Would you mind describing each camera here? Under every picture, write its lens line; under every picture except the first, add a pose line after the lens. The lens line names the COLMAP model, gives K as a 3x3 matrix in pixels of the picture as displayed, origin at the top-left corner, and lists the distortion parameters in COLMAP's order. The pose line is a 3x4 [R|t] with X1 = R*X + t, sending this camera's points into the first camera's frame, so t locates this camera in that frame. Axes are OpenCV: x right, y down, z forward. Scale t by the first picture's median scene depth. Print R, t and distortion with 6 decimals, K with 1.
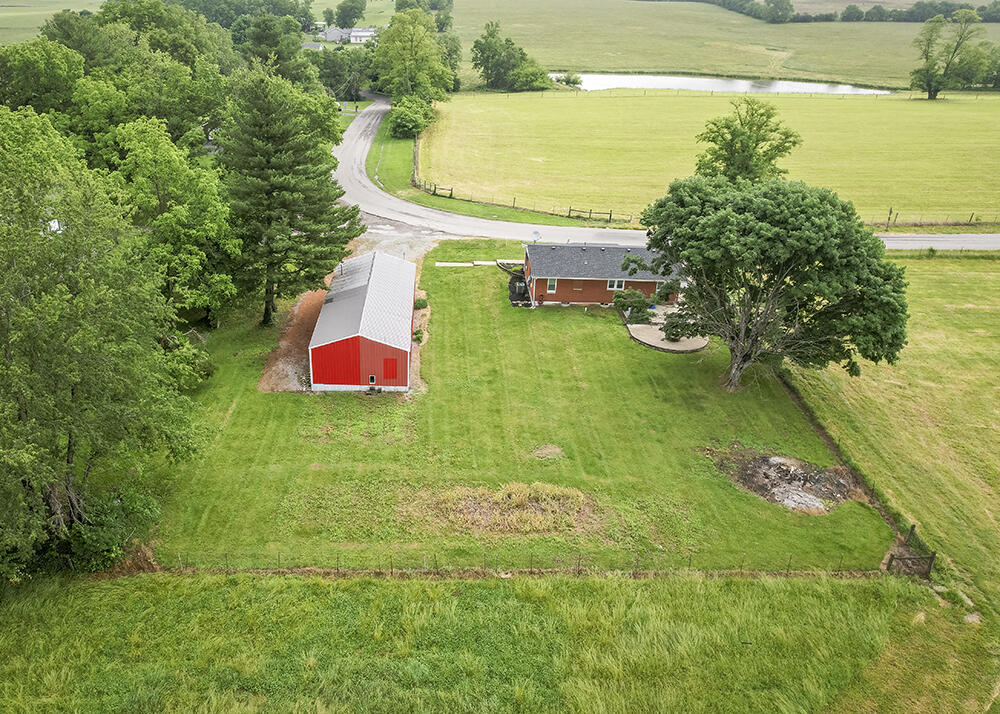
lens RADIAL K [[684.8, 0, 500.0], [0, 684.8, 357.0], [0, 0, 1]] dist [0.000943, 0.000805]
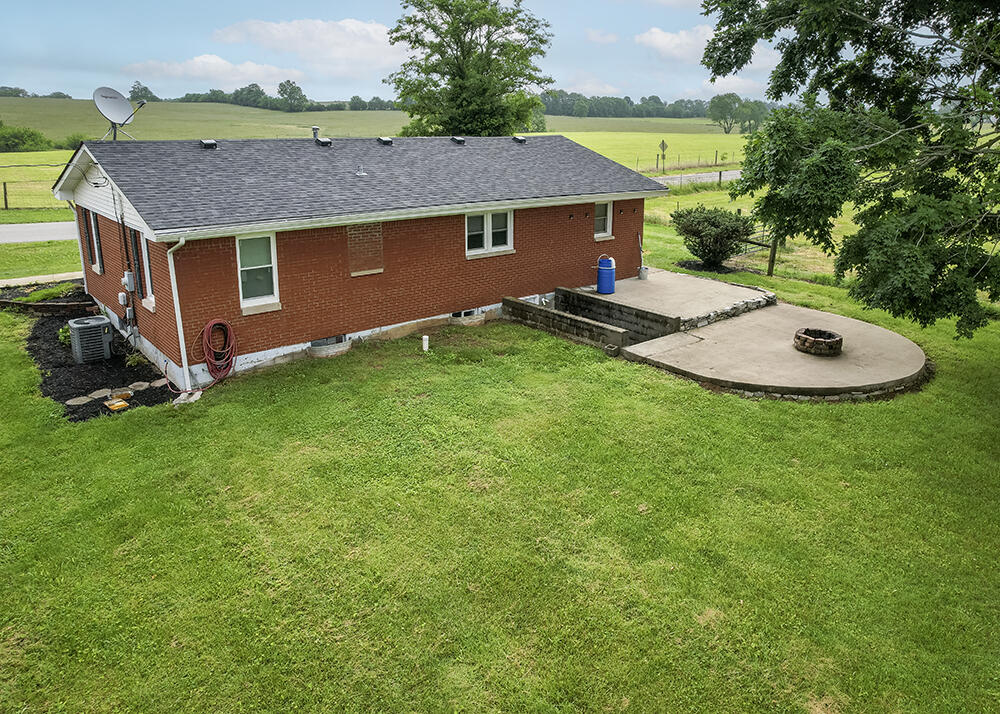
lens RADIAL K [[684.8, 0, 500.0], [0, 684.8, 357.0], [0, 0, 1]] dist [0.000943, 0.000805]
pose [[0.798889, -0.238388, 0.552220, 0.012308], [0.313424, 0.948597, -0.043925, -0.045894], [-0.513363, 0.208170, 0.832541, 0.780693]]
